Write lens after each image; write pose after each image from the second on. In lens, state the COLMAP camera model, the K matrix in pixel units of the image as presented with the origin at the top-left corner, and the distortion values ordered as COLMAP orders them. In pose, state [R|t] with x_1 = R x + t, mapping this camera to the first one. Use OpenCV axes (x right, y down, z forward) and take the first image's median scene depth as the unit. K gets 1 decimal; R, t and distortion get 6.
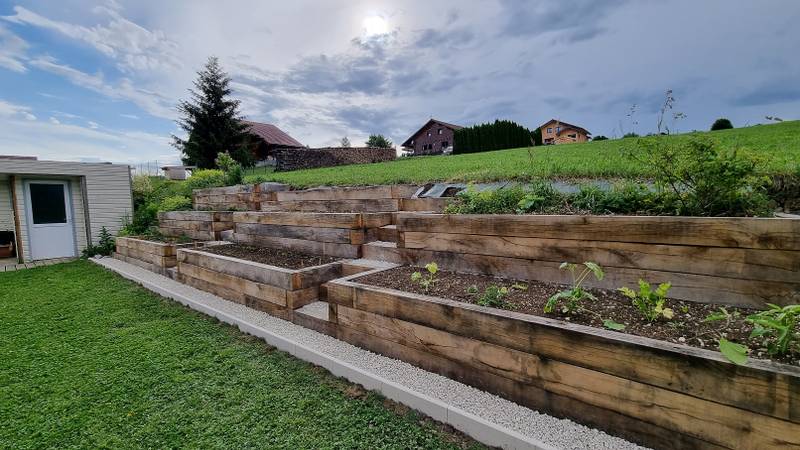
lens RADIAL K [[327.1, 0, 395.9], [0, 327.1, 223.6], [0, 0, 1]] dist [0.000079, -0.000776]
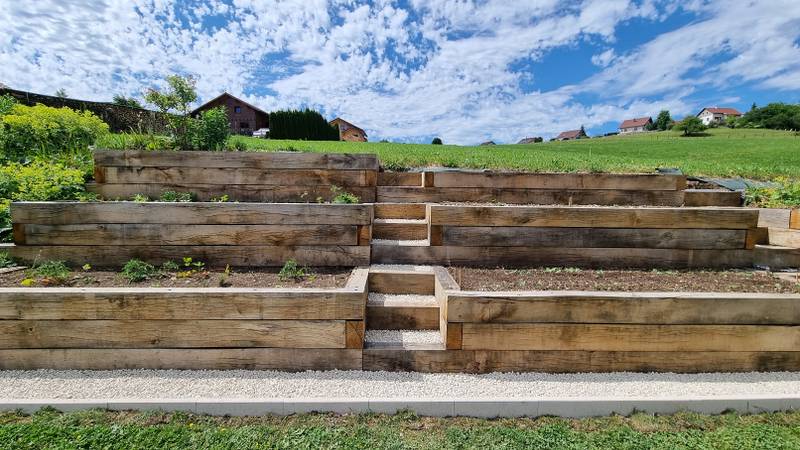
lens RADIAL K [[327.1, 0, 395.9], [0, 327.1, 223.6], [0, 0, 1]] dist [0.000079, -0.000776]
pose [[0.775162, -0.032478, 0.630927, -1.093918], [0.016207, 0.999371, 0.031532, -0.030028], [-0.631555, -0.014217, 0.775201, 0.806728]]
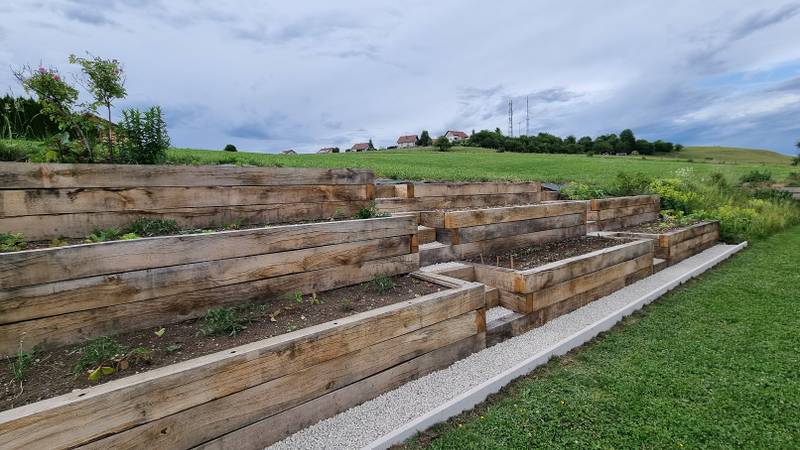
lens RADIAL K [[327.1, 0, 395.9], [0, 327.1, 223.6], [0, 0, 1]] dist [0.000079, -0.000776]
pose [[0.295339, -0.070129, 0.952815, -1.422095], [0.102104, 0.993908, 0.041505, -0.063692], [-0.949921, 0.085028, 0.300700, 1.156417]]
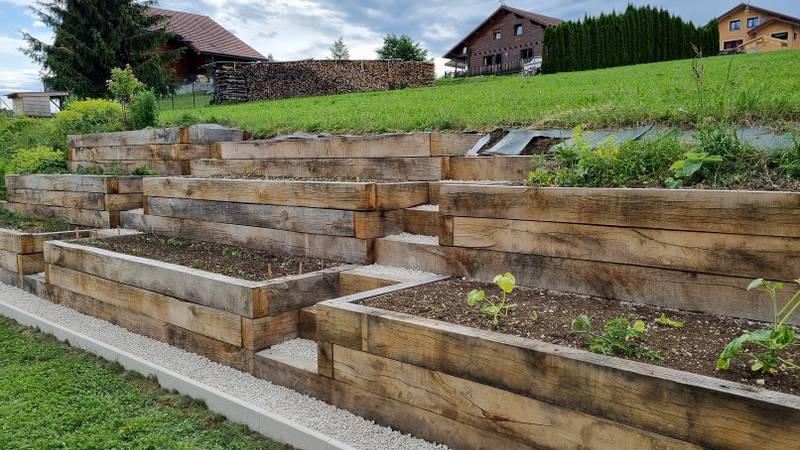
lens RADIAL K [[604.5, 0, 397.4], [0, 604.5, 223.9], [0, 0, 1]] dist [0.066831, -0.056235]
pose [[0.998385, 0.017494, -0.054048, -0.010163], [-0.015620, 0.999269, 0.034901, 0.001659], [0.054619, -0.034000, 0.997928, -0.016119]]
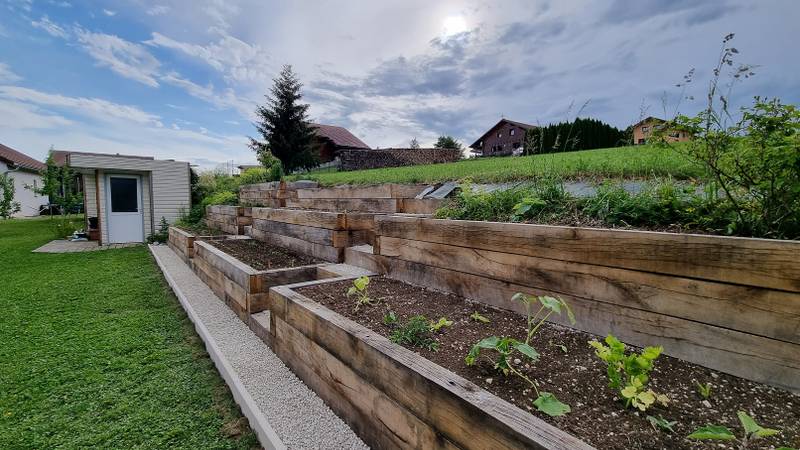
lens RADIAL K [[327.1, 0, 395.9], [0, 327.1, 223.6], [0, 0, 1]] dist [0.000079, -0.000776]
pose [[0.977210, 0.046038, -0.207223, 0.190451], [-0.047270, 0.998882, -0.000995, -0.007282], [0.206946, 0.010768, 0.978293, 0.127094]]
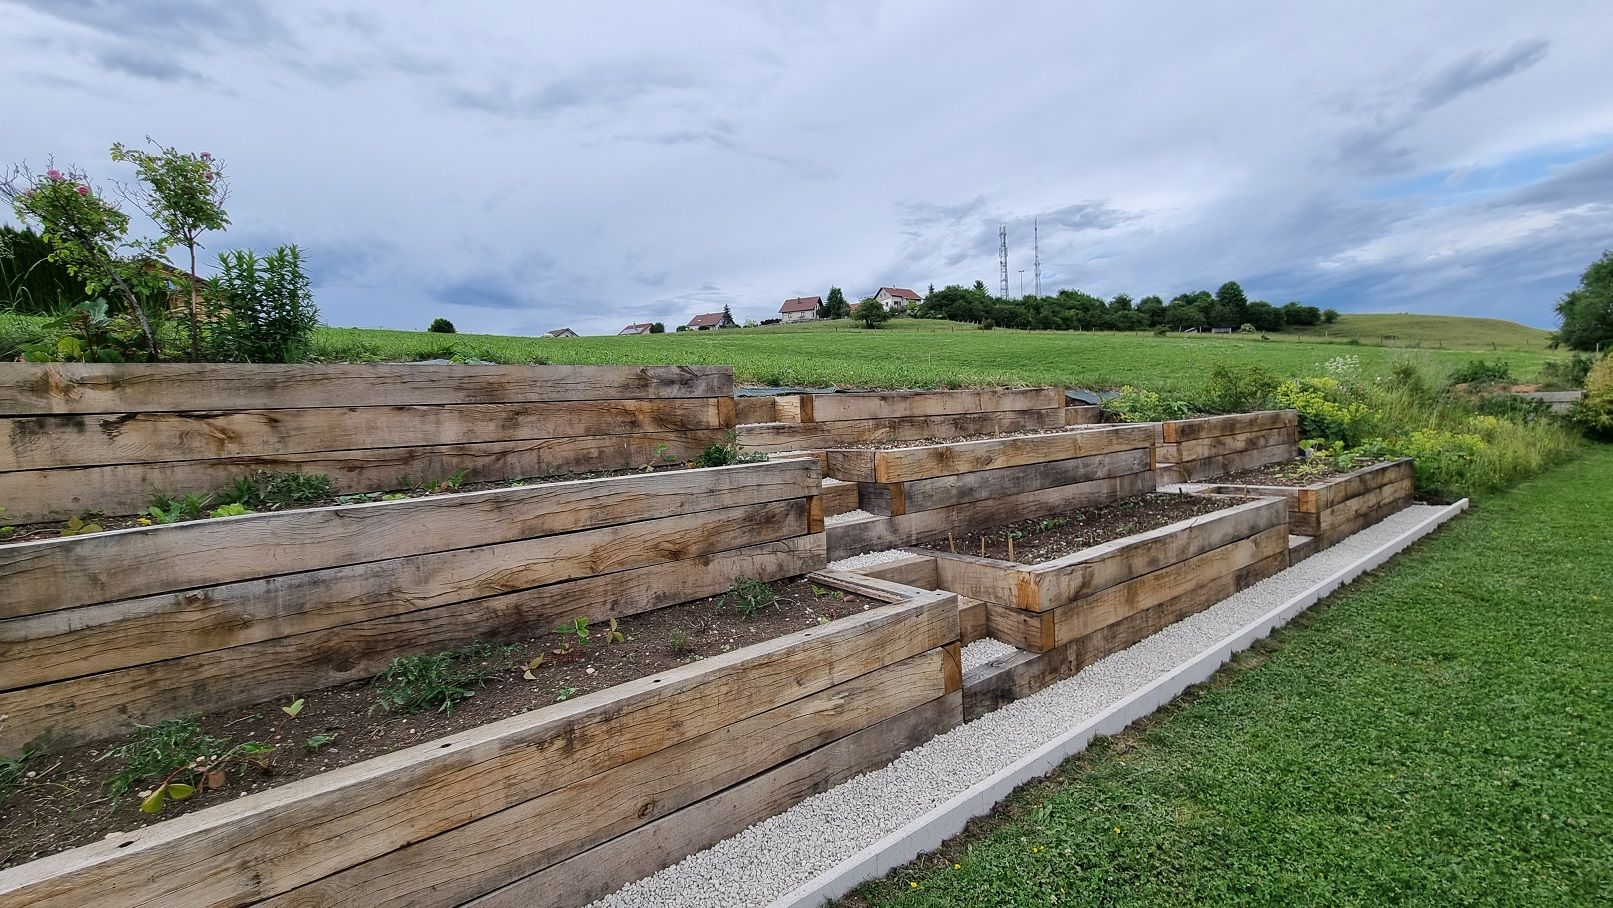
lens RADIAL K [[659.5, 0, 798.2], [0, 659.5, 451.3], [0, 0, 1]] dist [0.000079, -0.000776]
pose [[0.268082, -0.041636, 0.962496, -1.424967], [0.116421, 0.993144, 0.010536, -0.064978], [-0.956336, 0.109230, 0.271092, 1.152944]]
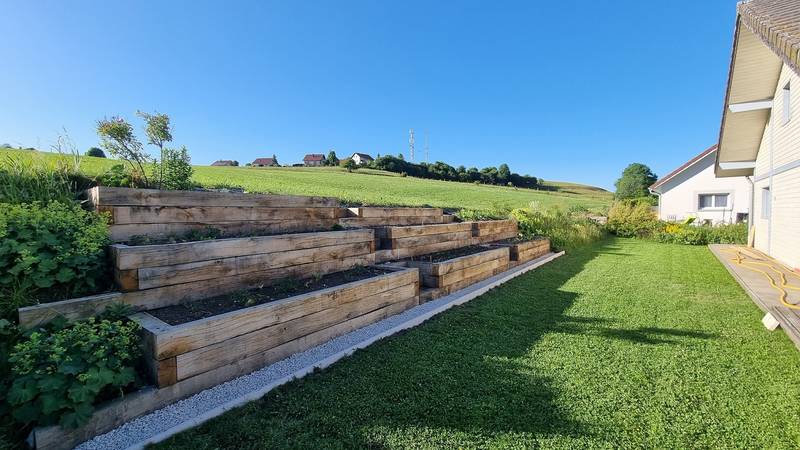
lens RADIAL K [[327.1, 0, 395.9], [0, 327.1, 223.6], [0, 0, 1]] dist [0.000079, -0.000776]
pose [[0.010974, -0.009943, 0.999890, -1.840767], [0.083028, 0.996507, 0.008998, -0.070064], [-0.996487, 0.082921, 0.011761, 1.235179]]
